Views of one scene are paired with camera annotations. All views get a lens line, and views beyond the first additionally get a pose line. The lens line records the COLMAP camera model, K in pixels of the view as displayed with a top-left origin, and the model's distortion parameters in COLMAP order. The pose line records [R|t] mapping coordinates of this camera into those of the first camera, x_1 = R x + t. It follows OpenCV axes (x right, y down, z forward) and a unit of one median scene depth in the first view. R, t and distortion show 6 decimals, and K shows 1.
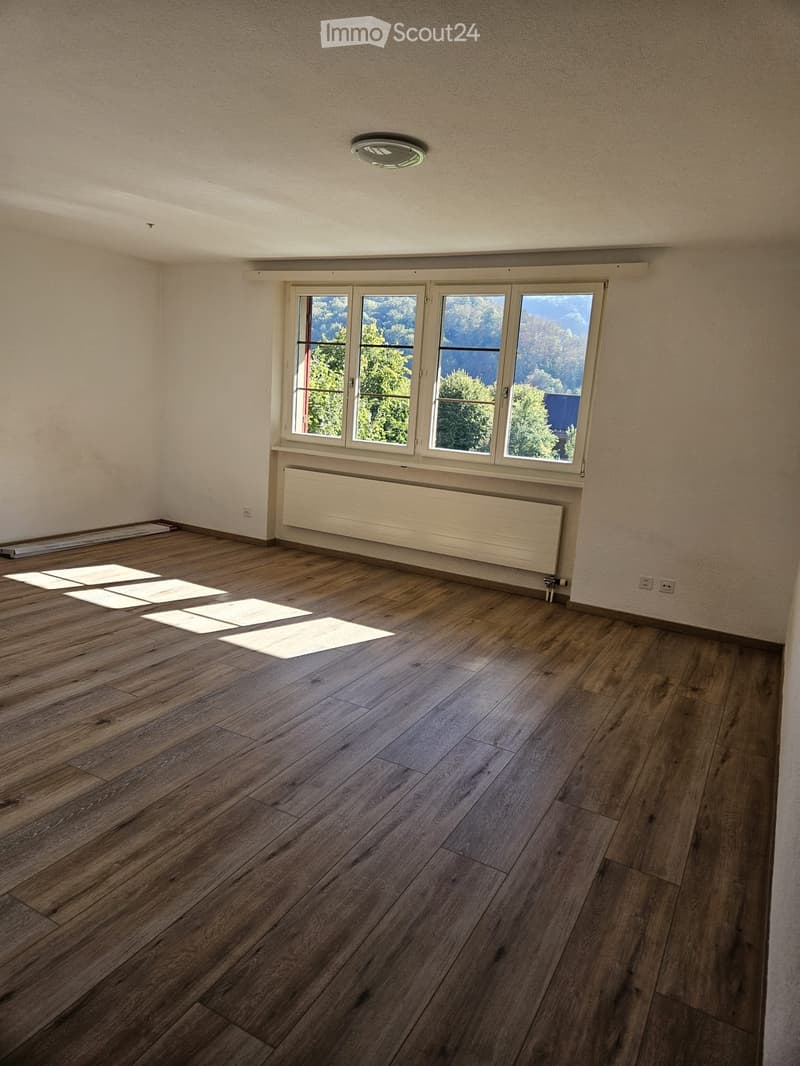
lens RADIAL K [[717.7, 0, 392.0], [0, 717.7, 532.9], [0, 0, 1]] dist [0.058041, -0.003112]
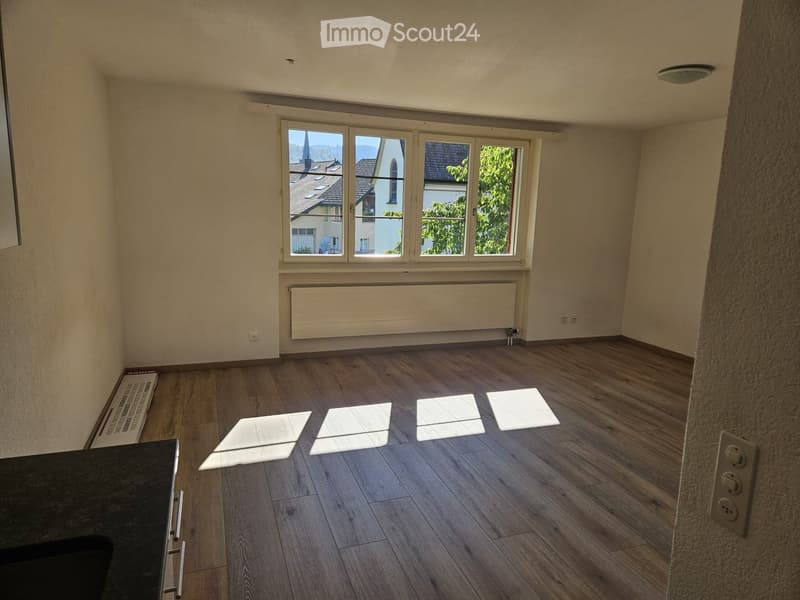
lens RADIAL K [[538.6, 0, 398.5], [0, 538.6, 301.6], [0, 0, 1]] dist [0.058041, -0.003112]
pose [[0.657244, -0.176748, 0.732660, -0.780289], [0.166514, 0.982144, 0.087560, -0.139383], [-0.735054, 0.064450, 0.674939, 0.396764]]
